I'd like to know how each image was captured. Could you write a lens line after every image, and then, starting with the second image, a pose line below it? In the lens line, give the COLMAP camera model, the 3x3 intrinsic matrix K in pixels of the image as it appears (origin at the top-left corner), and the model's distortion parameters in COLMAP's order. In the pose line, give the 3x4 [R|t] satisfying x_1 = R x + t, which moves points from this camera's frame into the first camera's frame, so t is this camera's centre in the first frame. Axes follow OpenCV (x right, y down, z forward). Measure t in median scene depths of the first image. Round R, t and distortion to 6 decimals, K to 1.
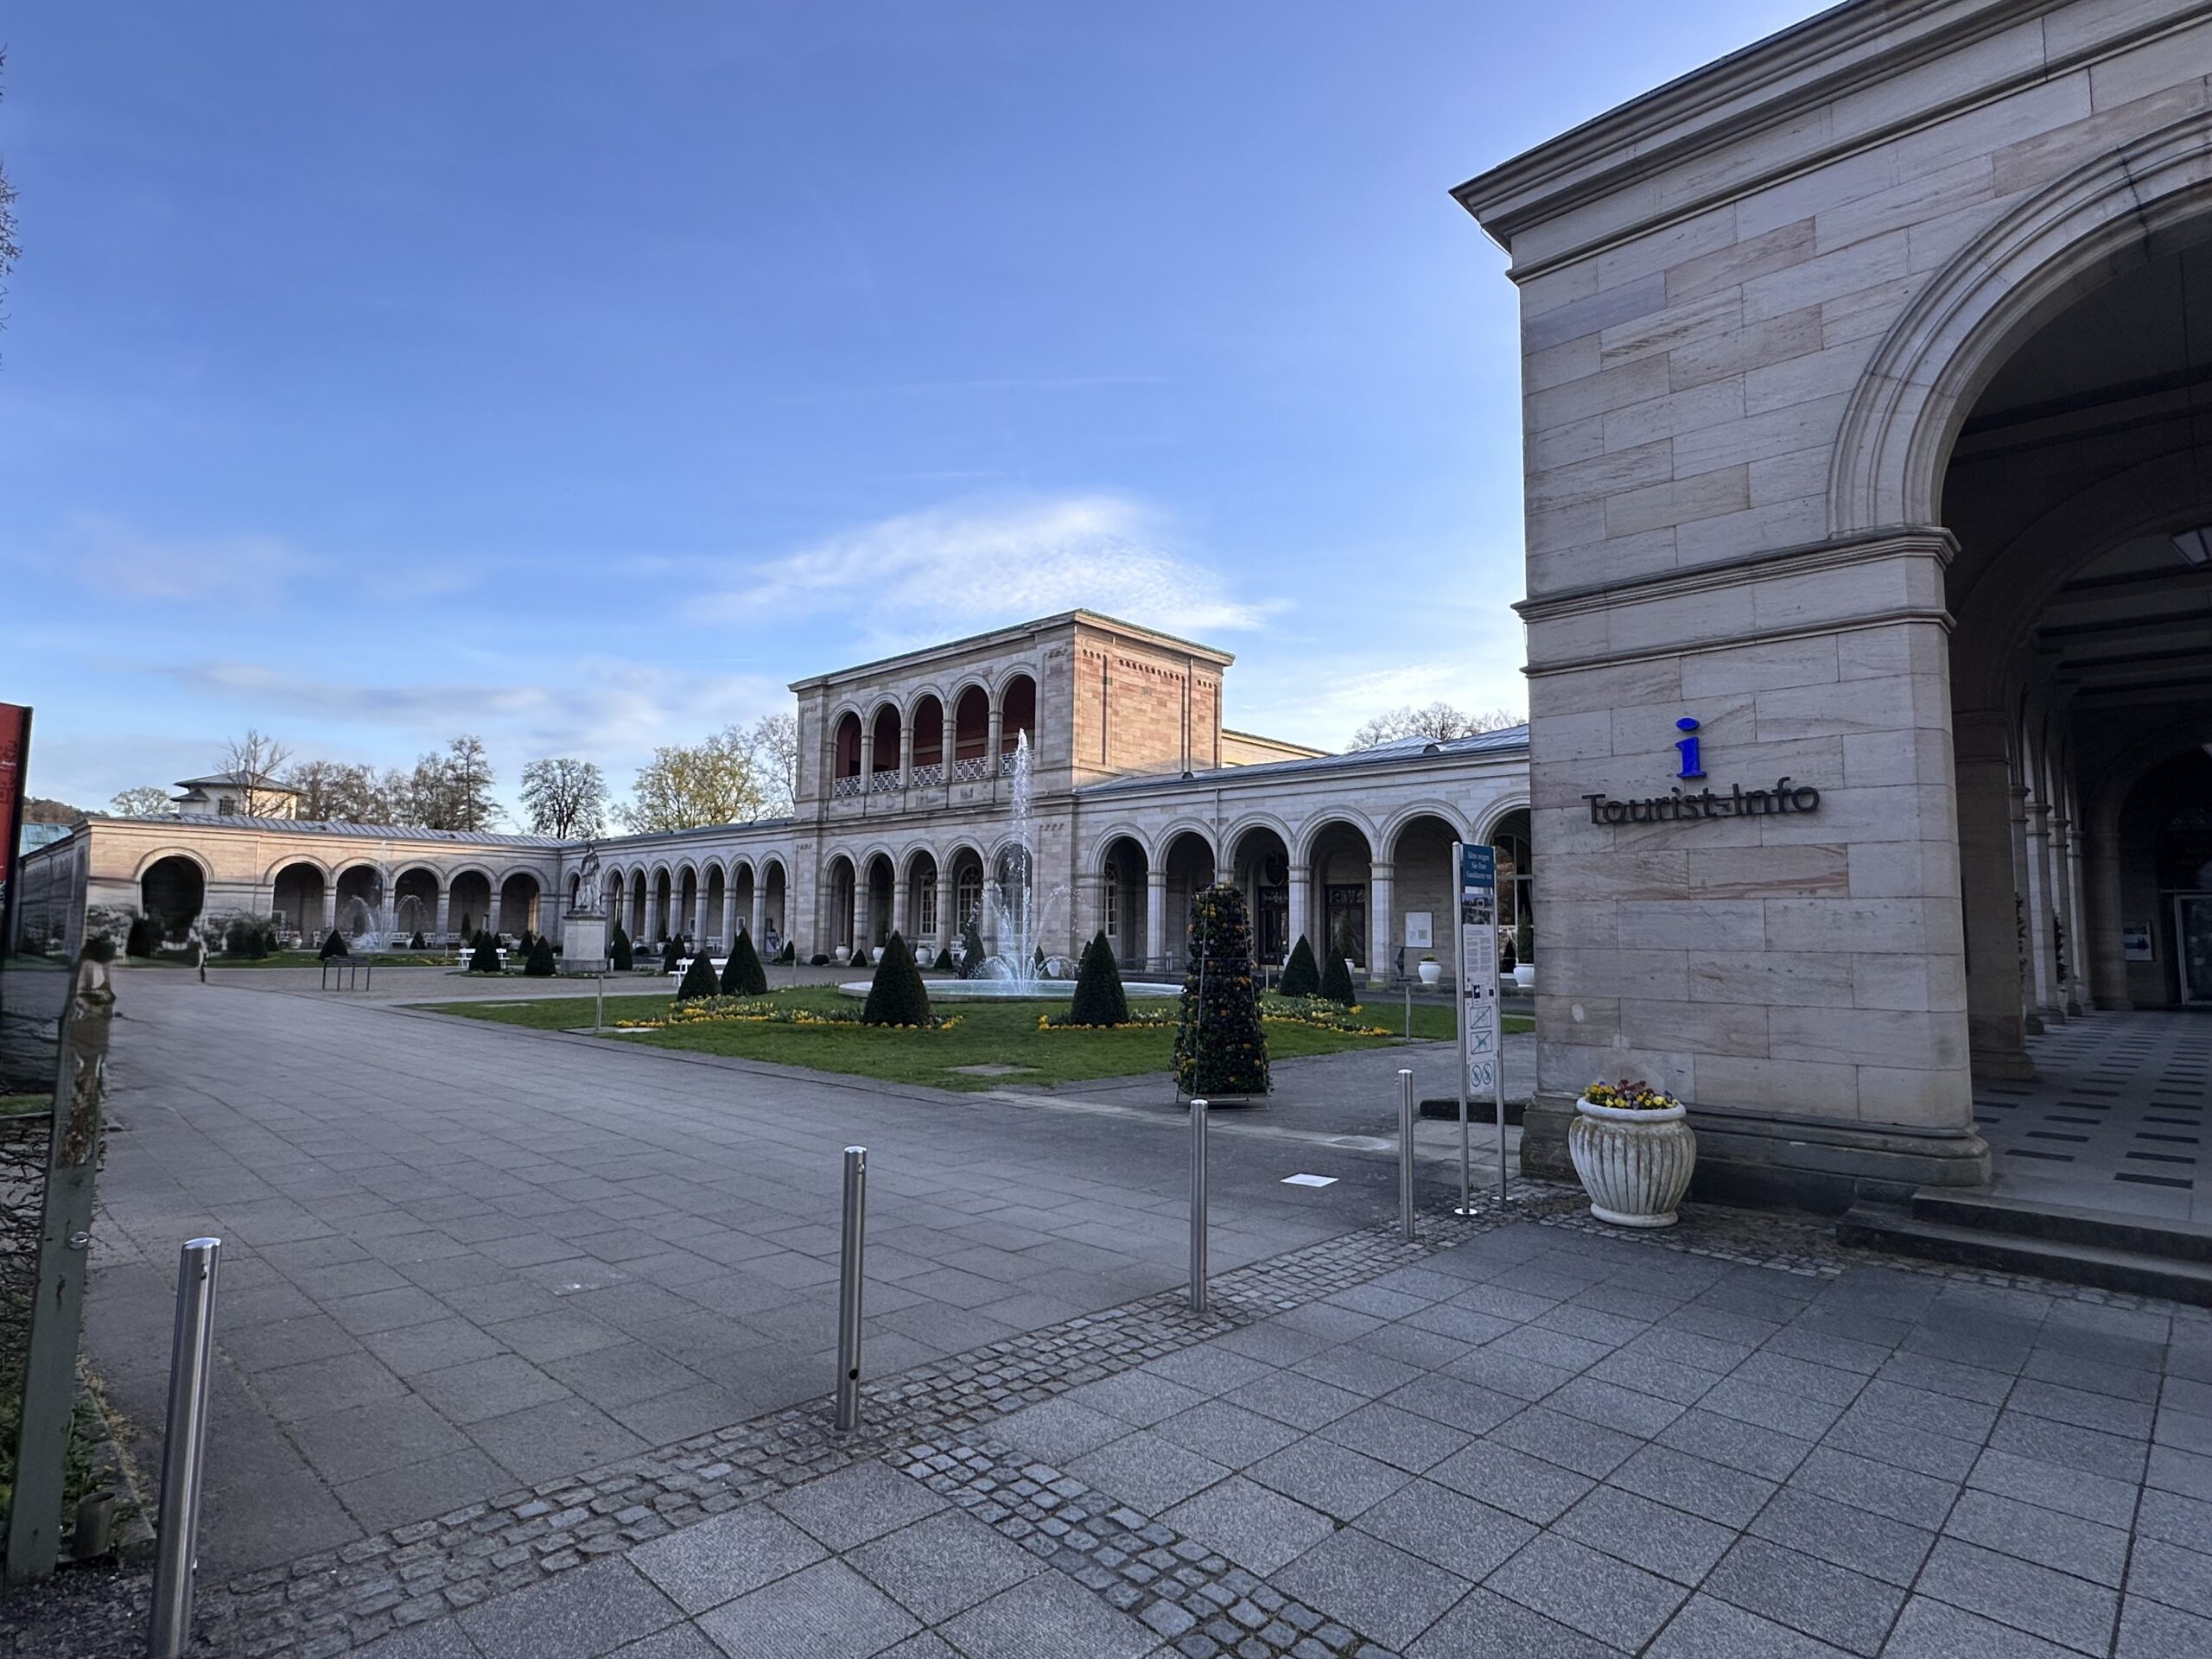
lens RADIAL K [[1184.0, 0, 1107.1], [0, 1184.0, 823.5], [0, 0, 1]] dist [-0.011731, 0.009165]
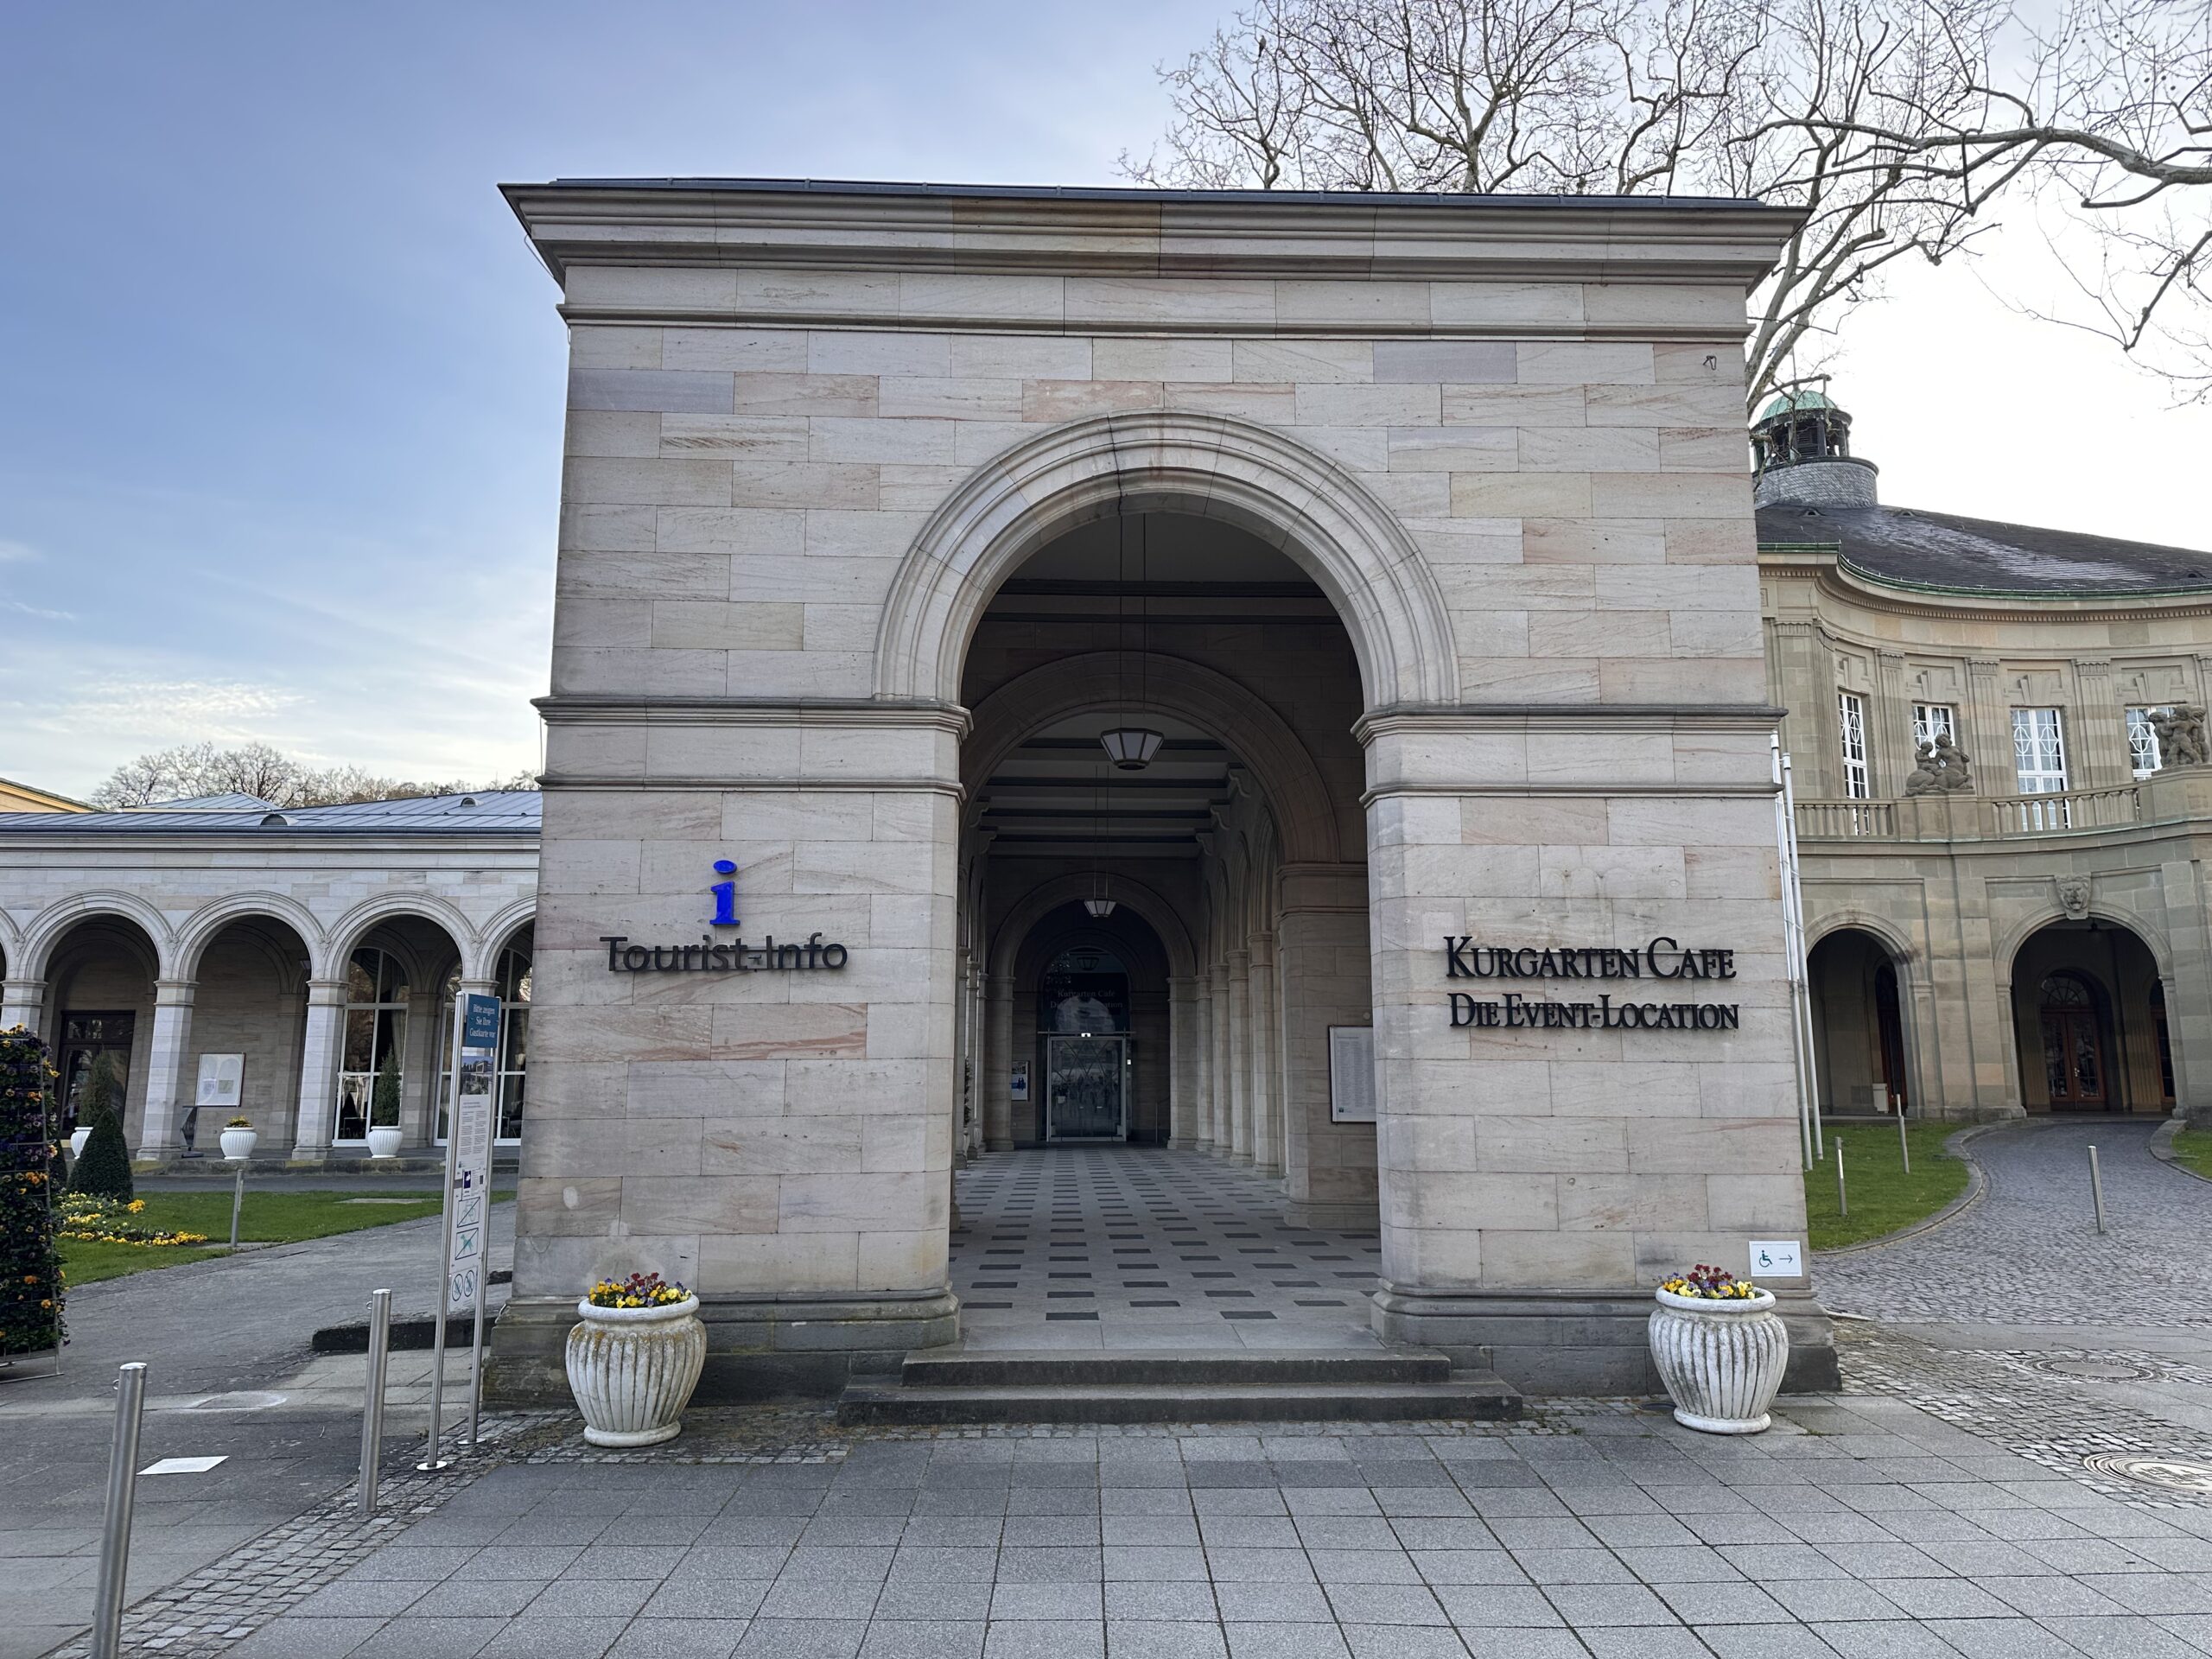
lens RADIAL K [[1545.1, 0, 1114.7], [0, 1545.1, 811.5], [0, 0, 1]] dist [0.061257, -0.065511]
pose [[0.705089, 0.107811, 0.700875, -0.127521], [-0.054919, 0.993709, -0.097606, -0.023055], [-0.706989, 0.030330, 0.706574, -0.059127]]
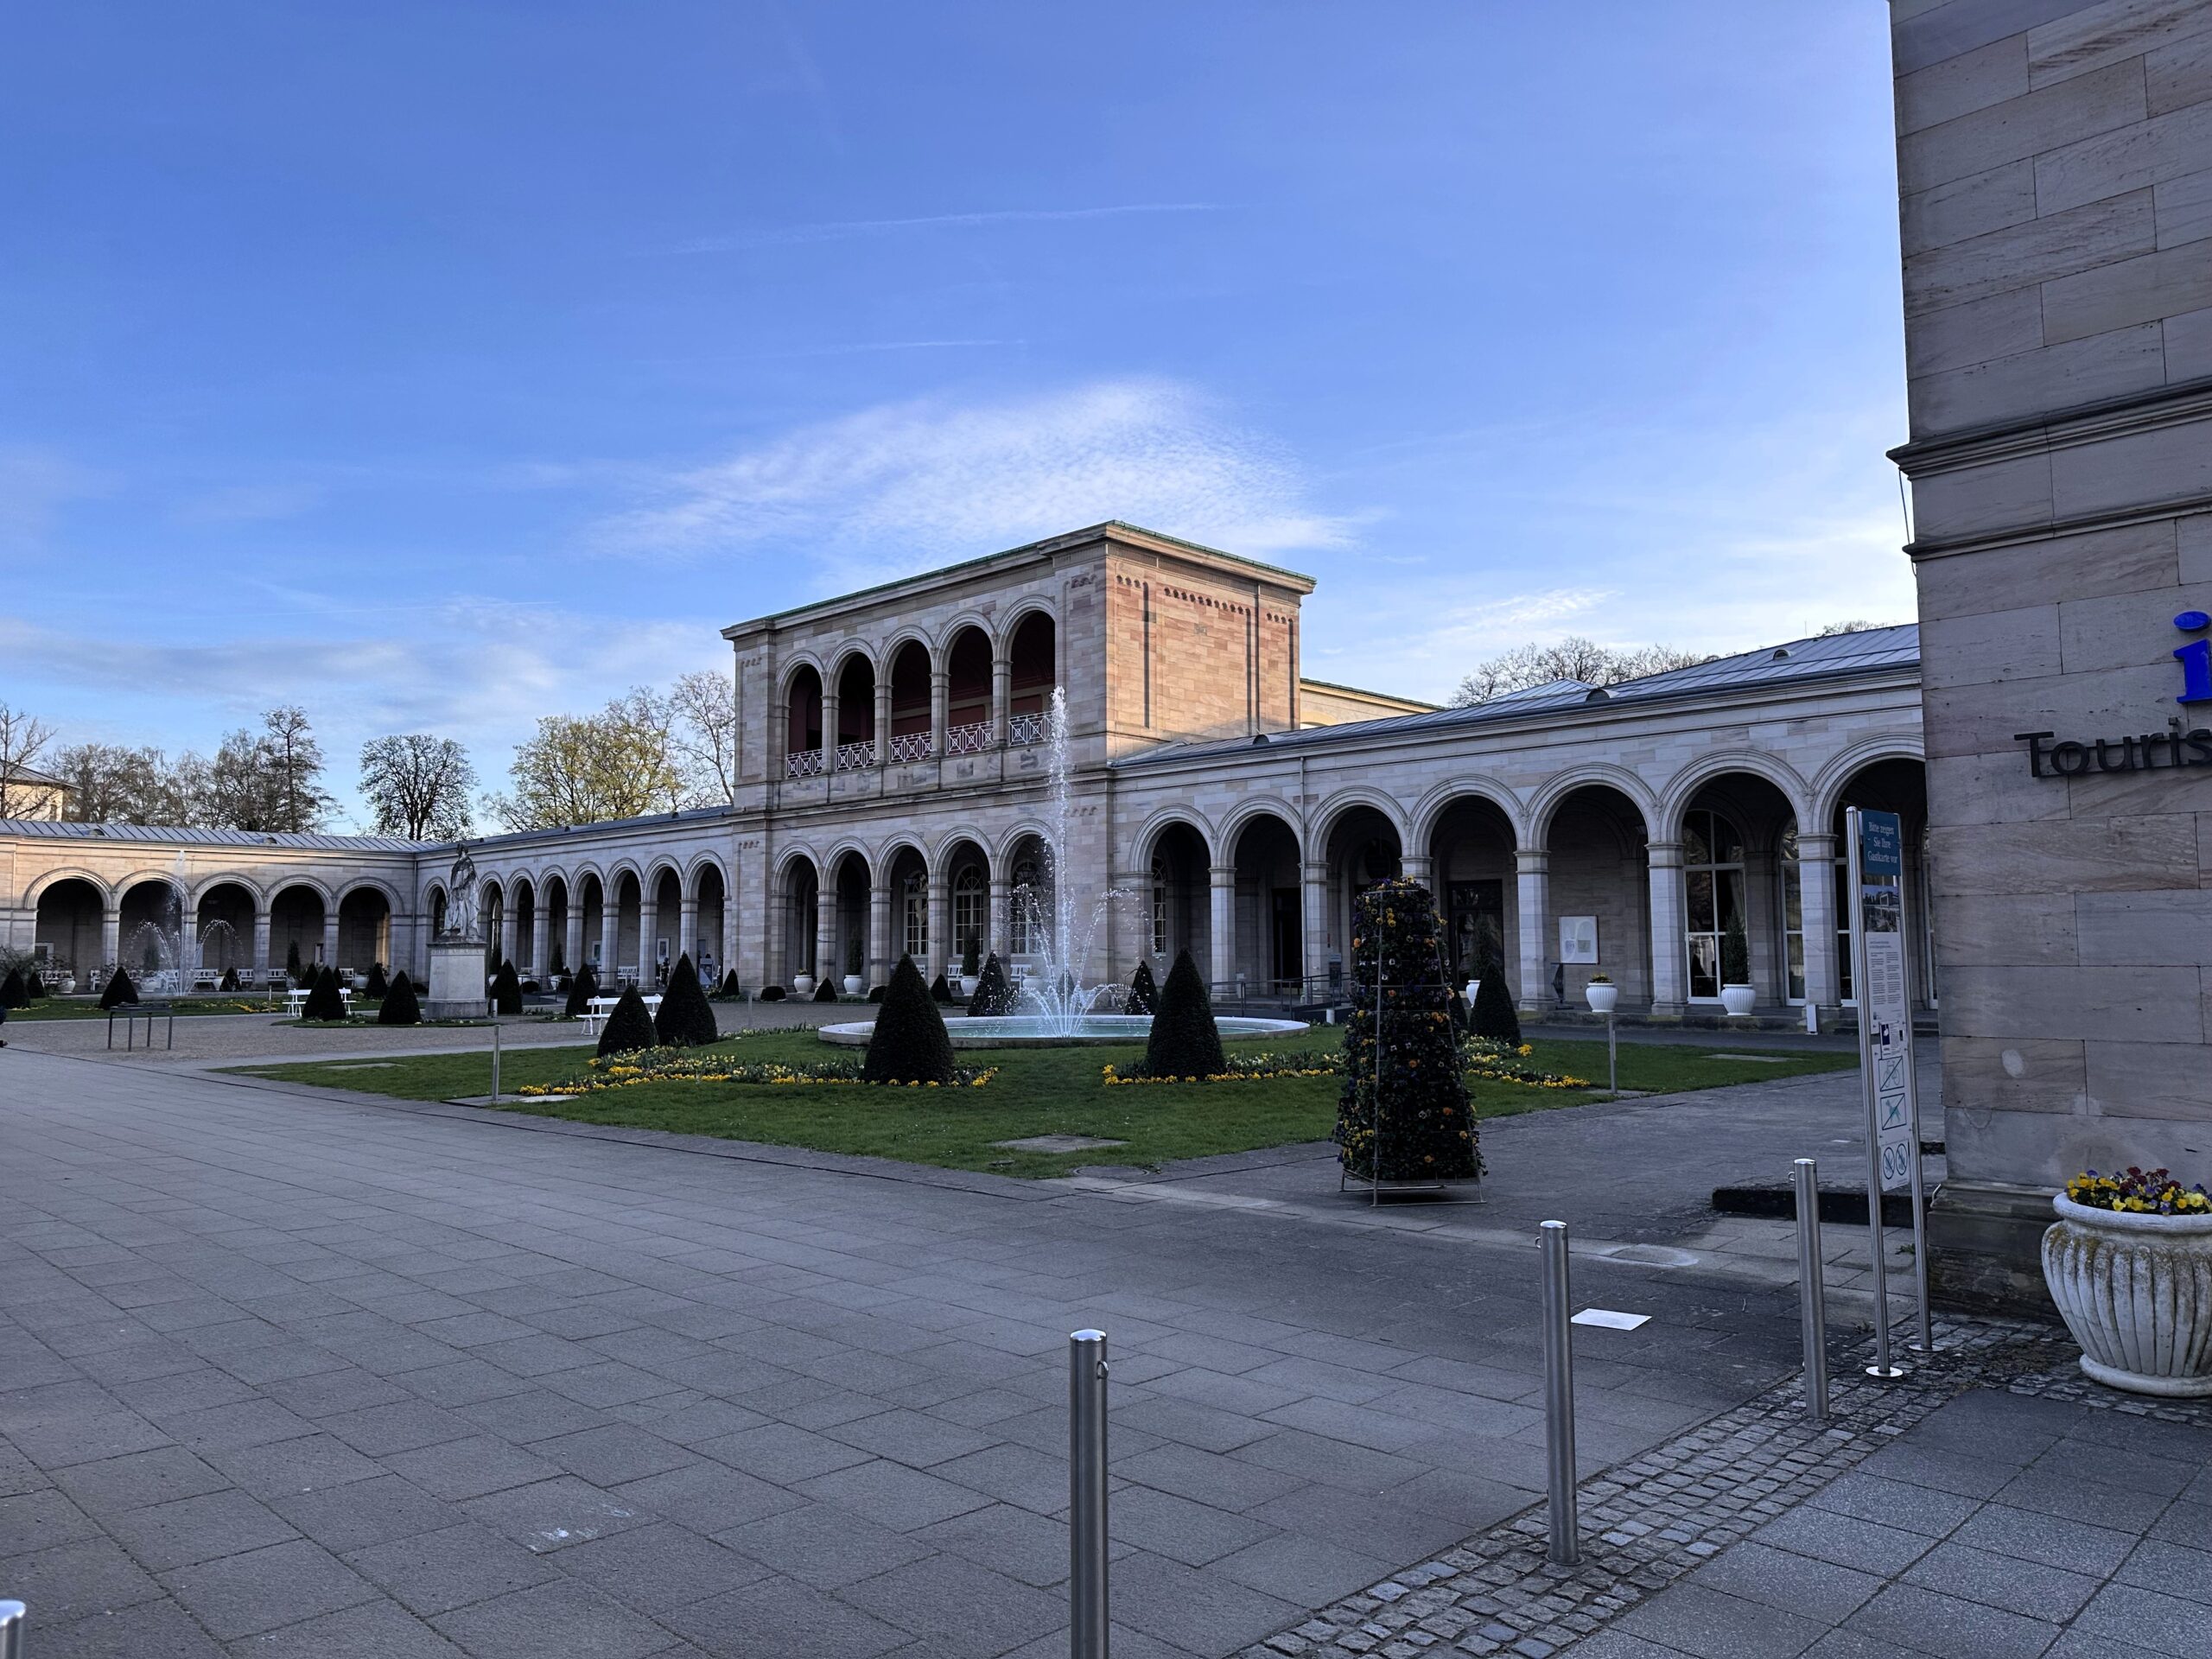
lens RADIAL K [[1545.1, 0, 1115.8], [0, 1545.1, 820.3], [0, 0, 1]] dist [0.061257, -0.065511]
pose [[0.999770, -0.018782, -0.010387, -0.088564], [0.018865, 0.999791, 0.007899, 0.007392], [0.010237, -0.008093, 0.999915, 0.110548]]
